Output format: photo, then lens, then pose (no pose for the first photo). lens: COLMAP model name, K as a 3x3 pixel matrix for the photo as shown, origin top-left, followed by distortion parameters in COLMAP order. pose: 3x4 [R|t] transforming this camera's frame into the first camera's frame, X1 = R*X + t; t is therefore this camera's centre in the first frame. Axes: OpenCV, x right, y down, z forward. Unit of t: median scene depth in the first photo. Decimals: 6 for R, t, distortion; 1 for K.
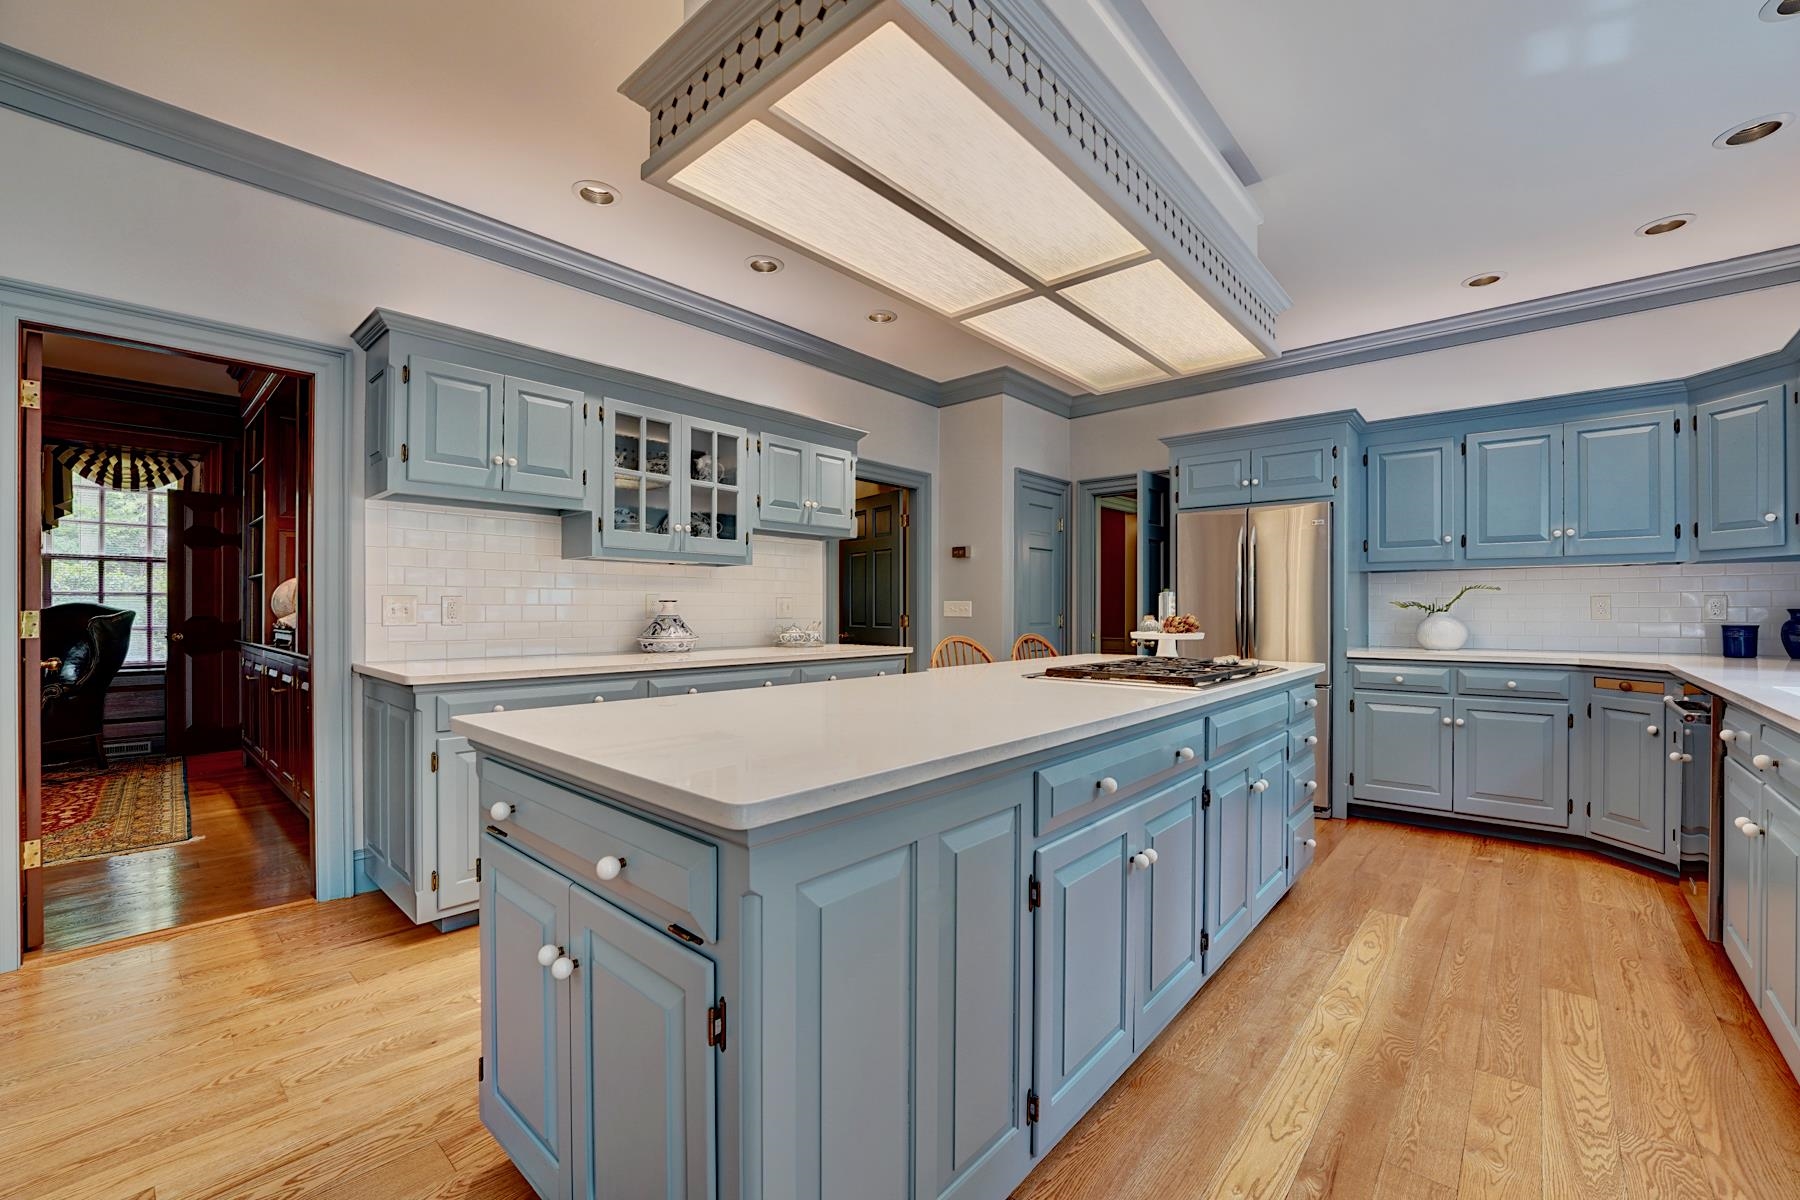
lens RADIAL K [[731.9, 0, 896.6], [0, 731.9, 608.1], [0, 0, 1]] dist [-0.026814, 0.002799]
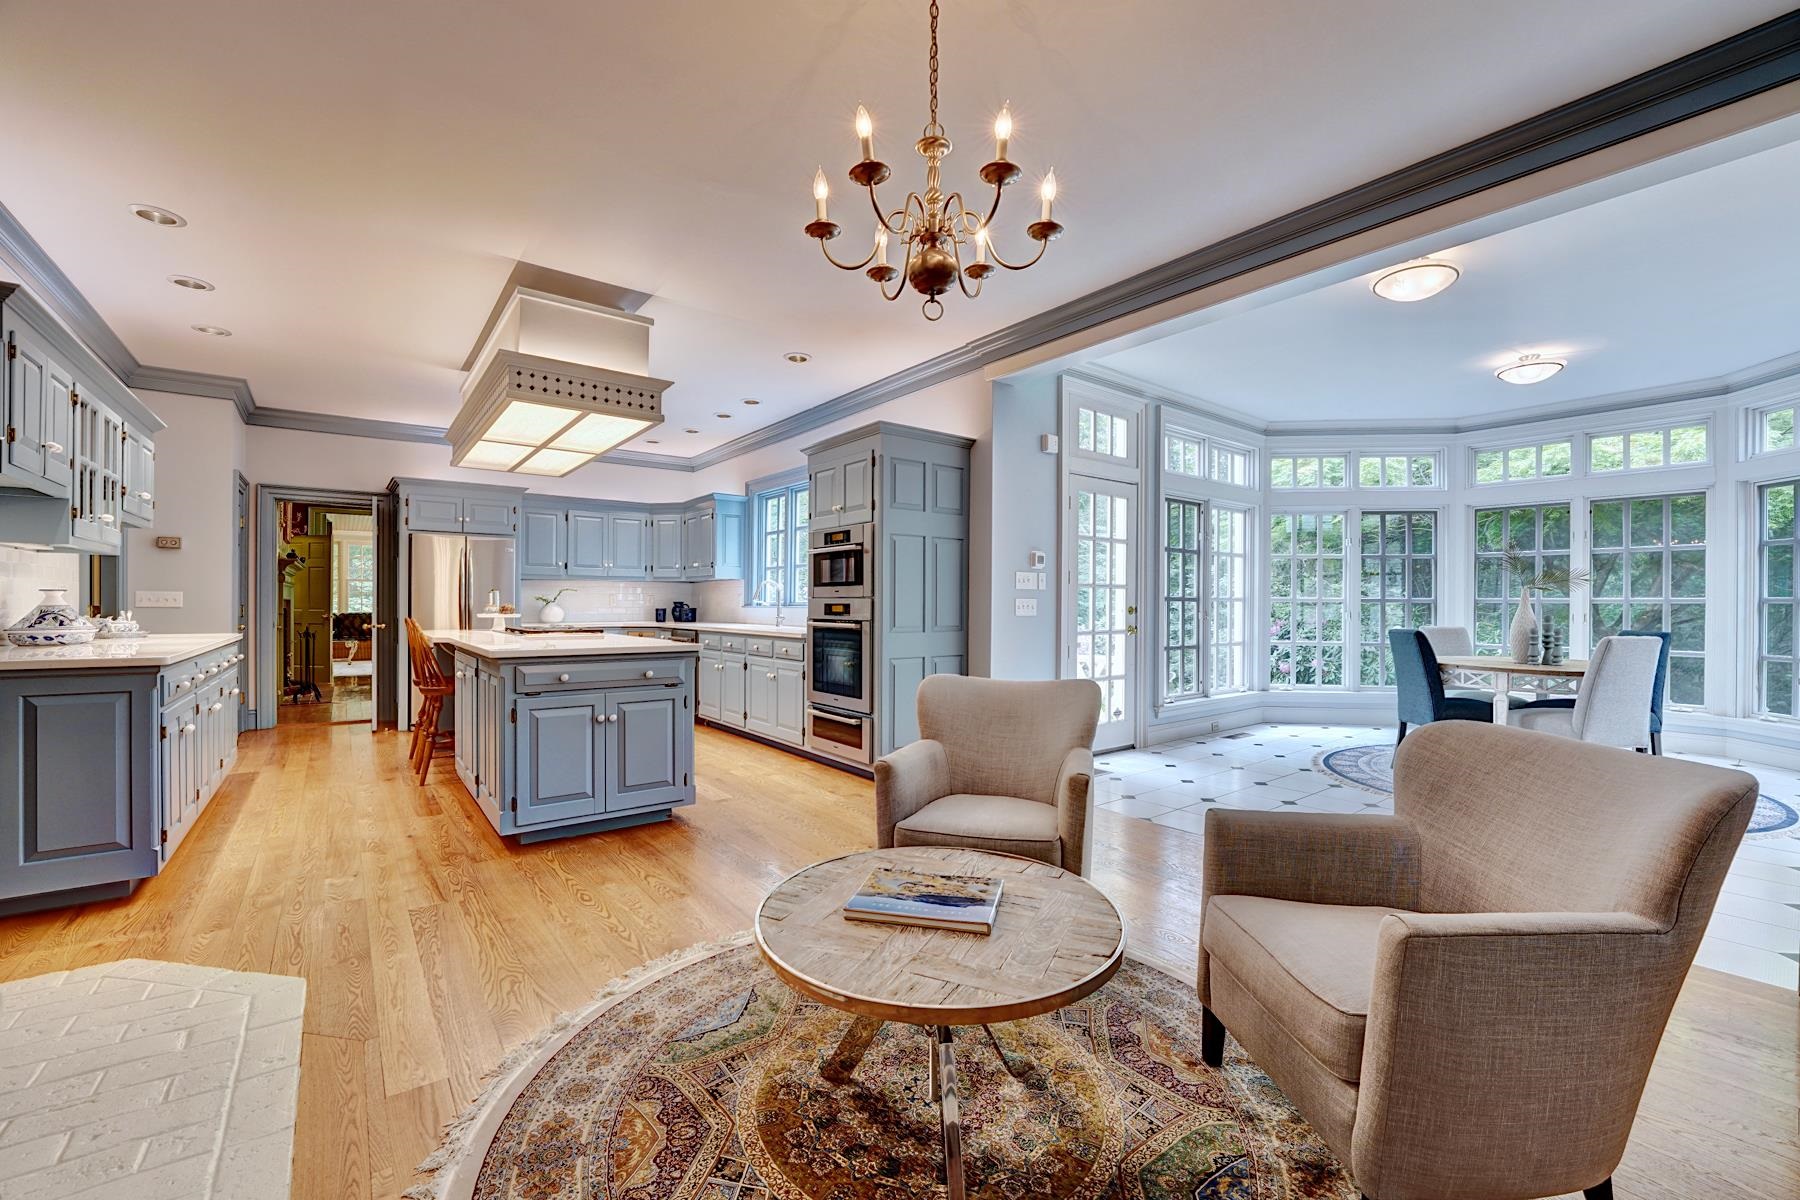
lens RADIAL K [[731.9, 0, 900.0], [0, 731.9, 610.7], [0, 0, 1]] dist [-0.026814, 0.002799]
pose [[0.184089, -0.010162, 0.982857, -1.077759], [-0.006046, 0.999916, 0.011471, -0.001215], [-0.982891, -0.008054, 0.184013, -0.252787]]
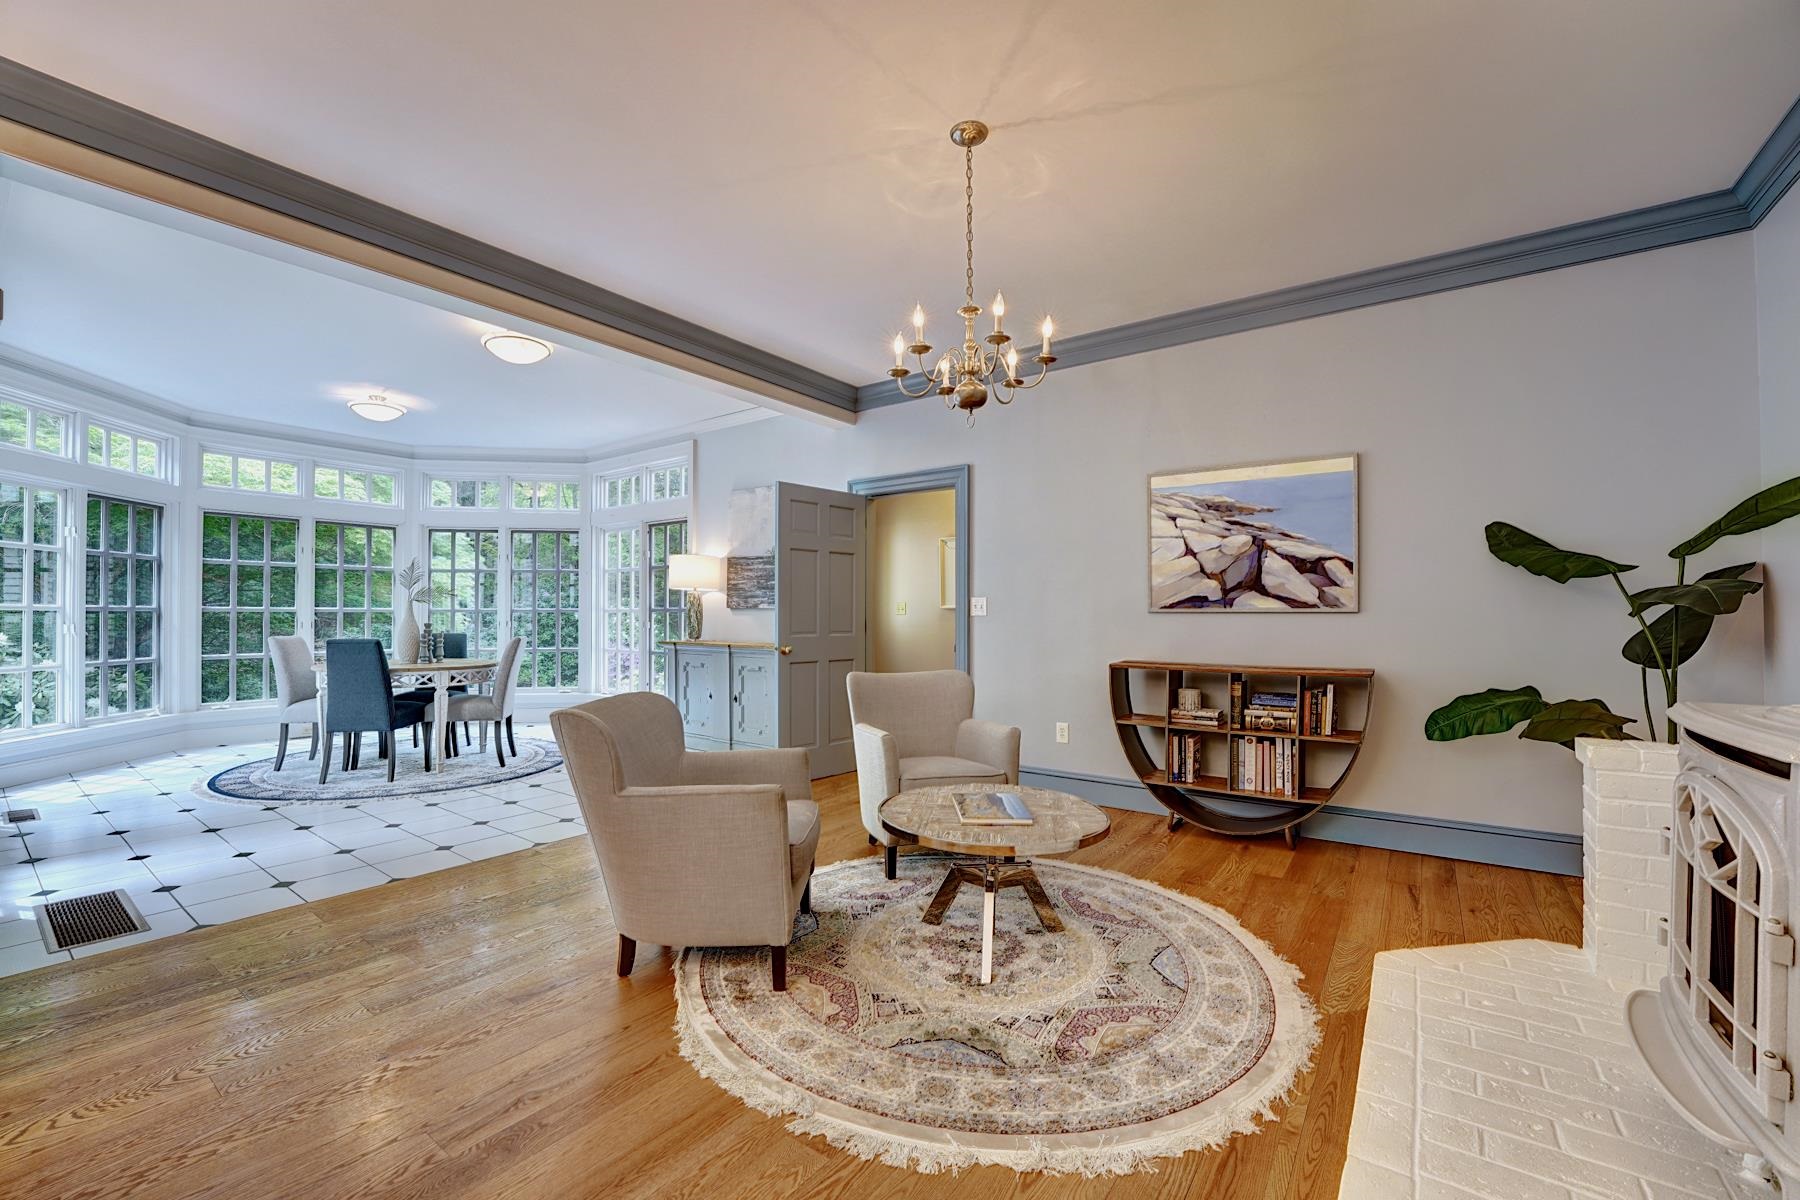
lens RADIAL K [[731.9, 0, 898.0], [0, 731.9, 606.3], [0, 0, 1]] dist [-0.026814, 0.002799]
pose [[-0.995173, -0.003368, -0.098080, -0.443665], [-0.002038, 0.999905, -0.013651, -0.001693], [0.098117, -0.013385, -0.995085, 0.543017]]
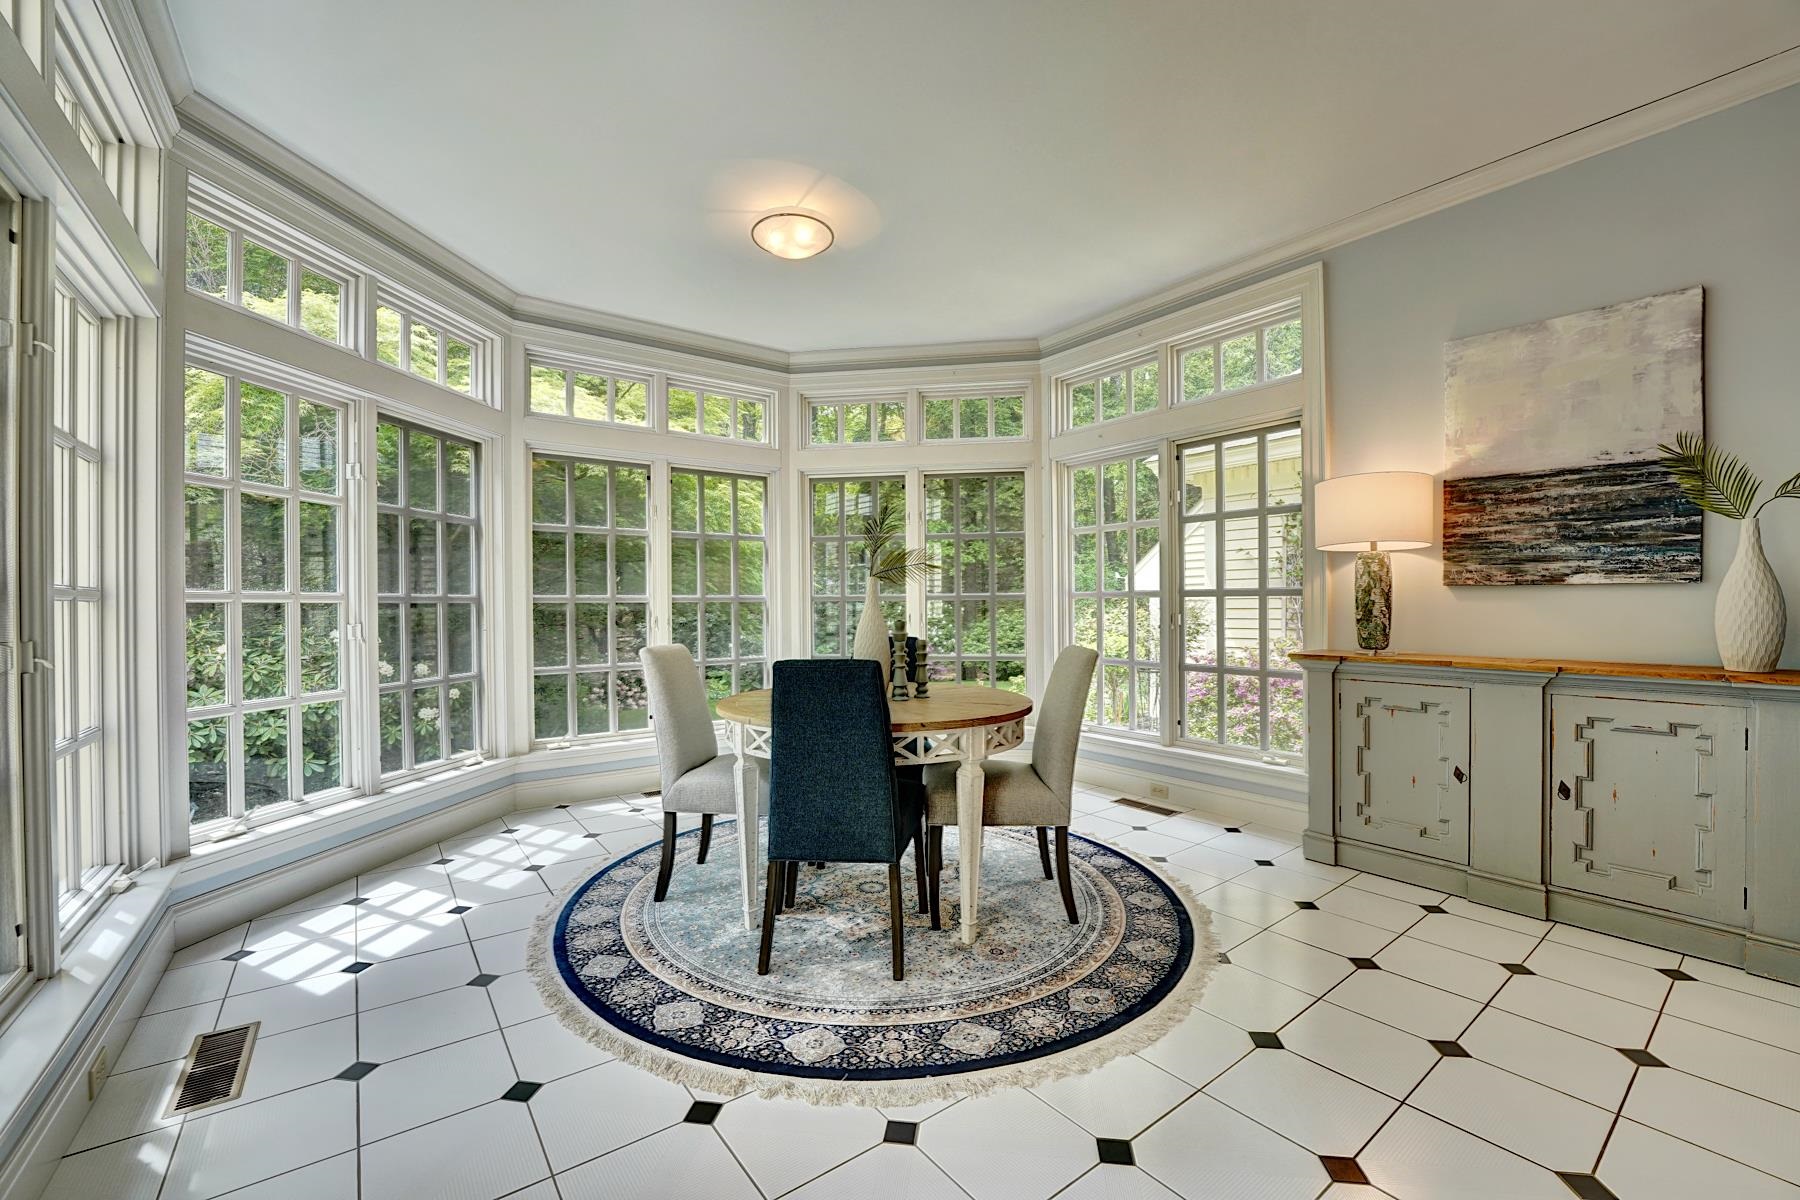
lens RADIAL K [[731.9, 0, 898.9], [0, 731.9, 607.4], [0, 0, 1]] dist [-0.026814, 0.002799]
pose [[-0.979874, 0.004721, 0.199559, 0.280535], [0.005091, 0.999986, 0.001338, 0.000367], [-0.199550, 0.002327, -0.979885, -0.350056]]
